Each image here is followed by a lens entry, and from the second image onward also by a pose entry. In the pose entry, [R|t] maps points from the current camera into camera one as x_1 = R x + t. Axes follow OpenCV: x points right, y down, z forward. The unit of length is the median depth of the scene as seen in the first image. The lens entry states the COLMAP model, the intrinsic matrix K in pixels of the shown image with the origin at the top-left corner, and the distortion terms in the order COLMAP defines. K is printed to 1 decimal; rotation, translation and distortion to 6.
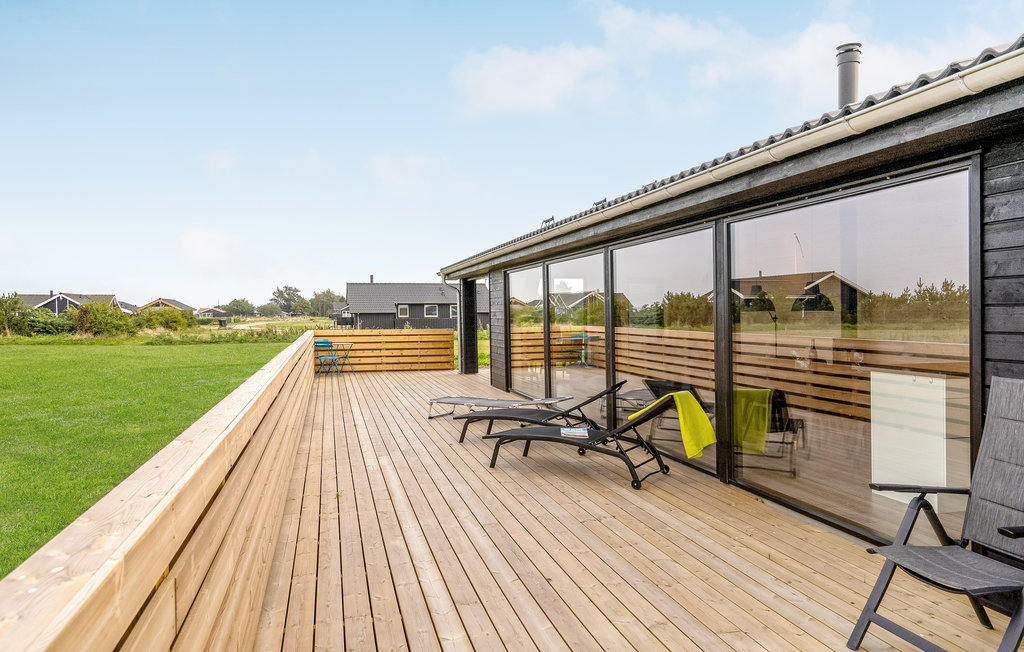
lens RADIAL K [[701.3, 0, 512.0], [0, 701.3, 326.0], [0, 0, 1]] dist [0.006017, 0.001811]
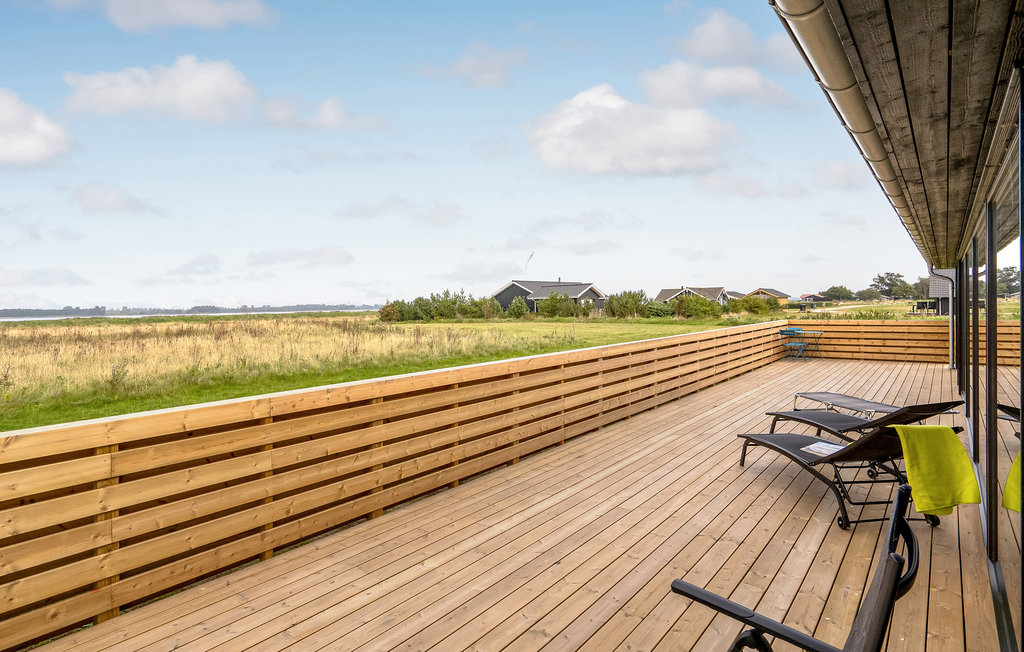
lens RADIAL K [[531.4, 0, 485.0], [0, 531.4, 323.4], [0, 0, 1]] dist [-0.000499, -0.000090]
pose [[0.570141, 0.021158, -0.821274, 0.145768], [0.001952, 0.999631, 0.027107, -0.012128], [0.821544, -0.017058, 0.569889, 0.085508]]
